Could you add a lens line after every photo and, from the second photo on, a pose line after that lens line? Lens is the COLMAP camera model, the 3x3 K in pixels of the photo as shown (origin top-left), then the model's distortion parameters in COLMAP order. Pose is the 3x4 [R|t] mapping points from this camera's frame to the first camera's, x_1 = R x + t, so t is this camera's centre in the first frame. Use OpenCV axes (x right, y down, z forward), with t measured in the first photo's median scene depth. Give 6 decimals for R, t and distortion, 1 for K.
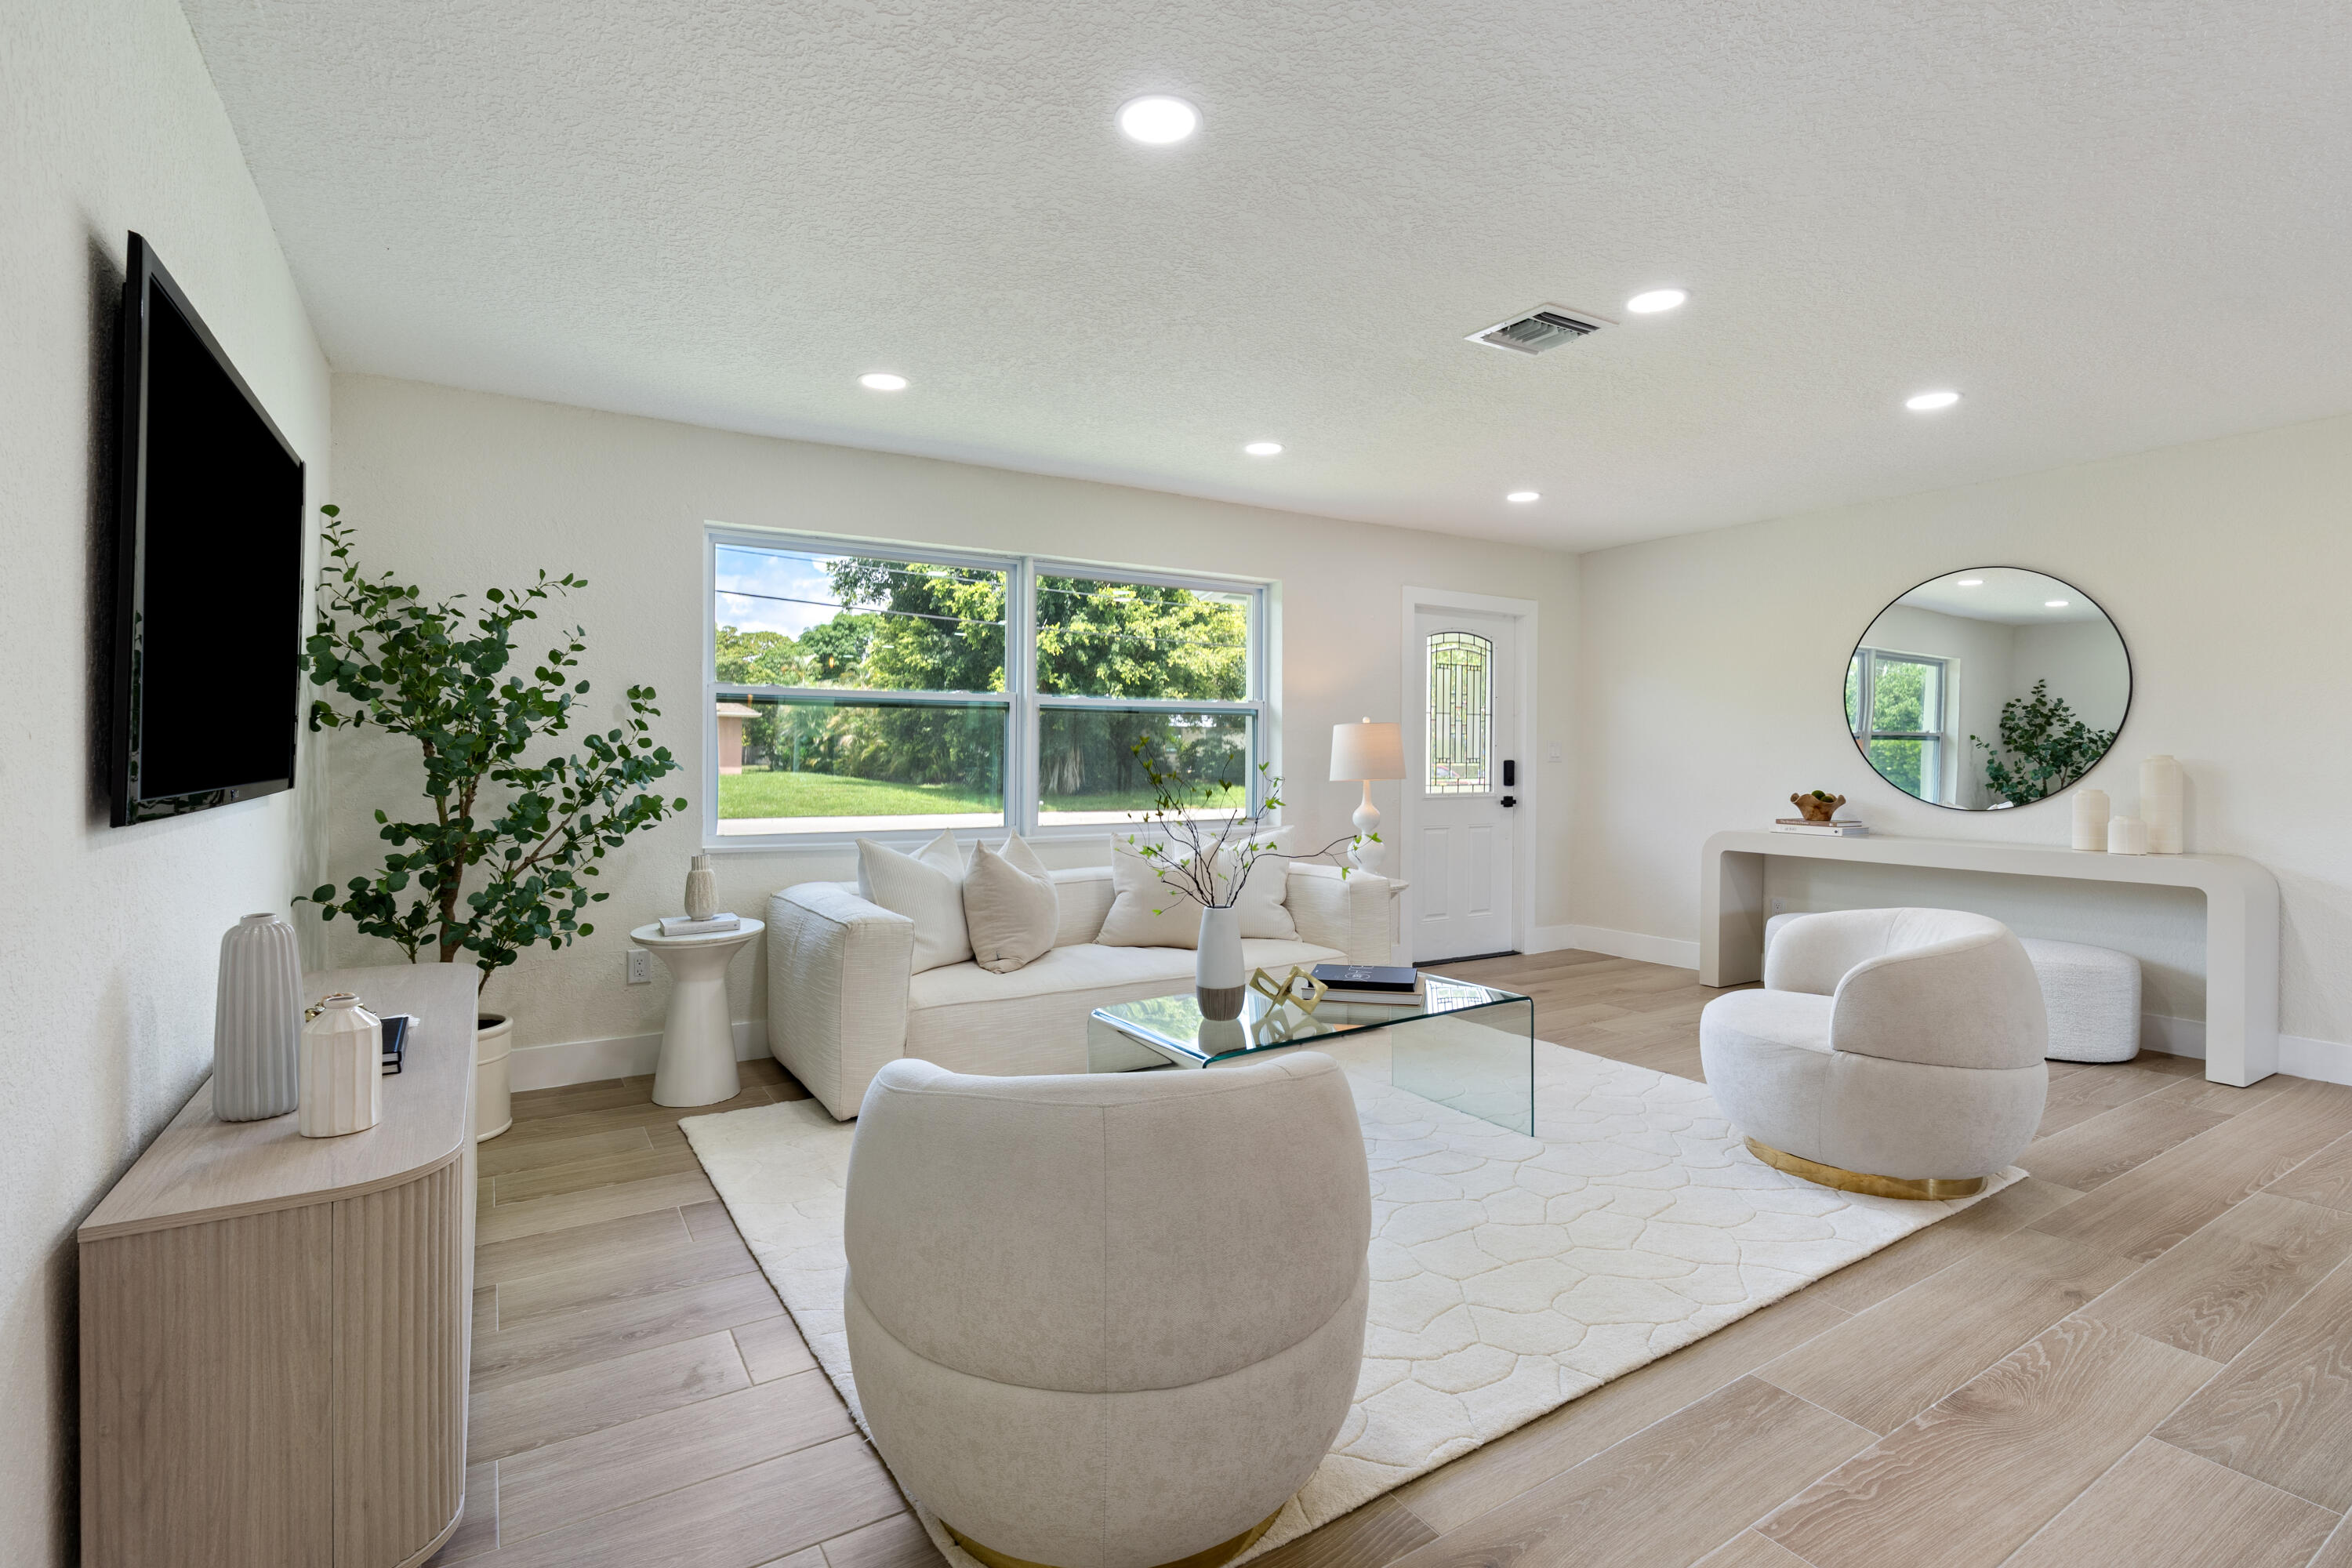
lens RADIAL K [[1091.4, 0, 1183.4], [0, 1091.4, 761.6], [0, 0, 1]] dist [0.003031, 0.000544]
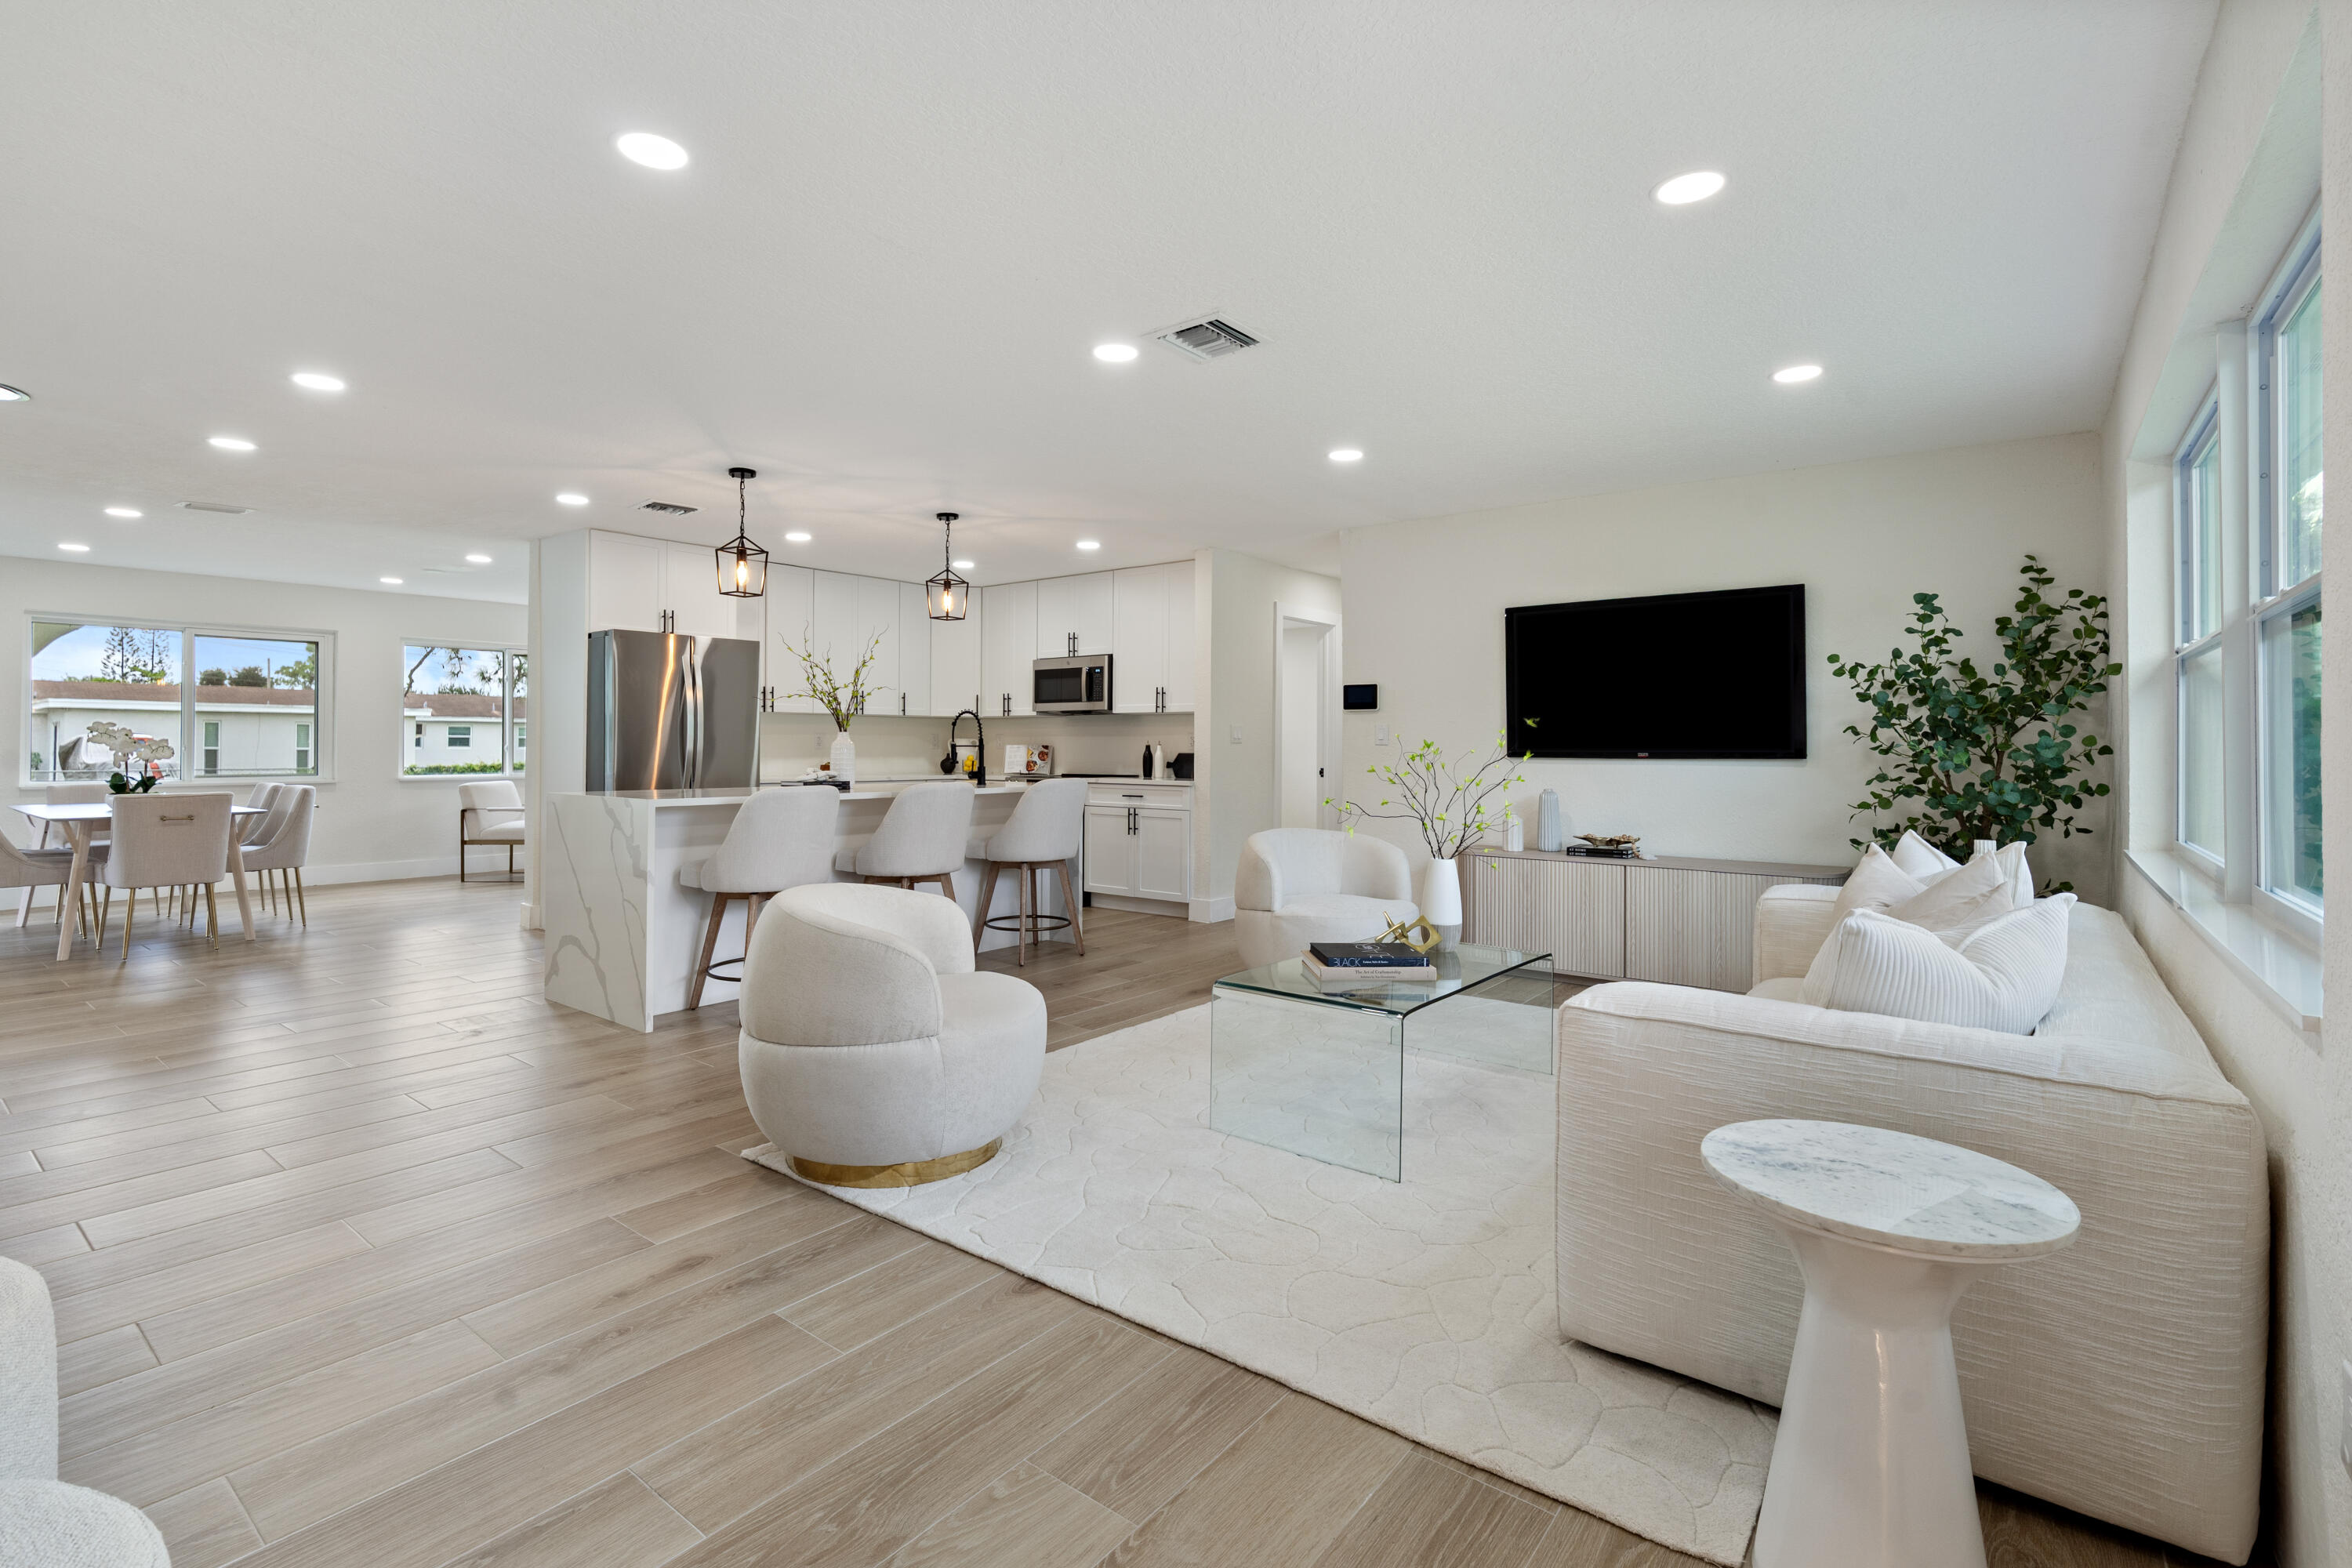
lens RADIAL K [[1078.7, 0, 1143.3], [0, 1078.7, 730.4], [0, 0, 1]] dist [0.000656, 0.000183]
pose [[-0.945396, -0.013035, -0.325663, 0.870917], [-0.010543, 0.999900, -0.009417, 0.003992], [0.325754, -0.005469, -0.945439, 2.338385]]
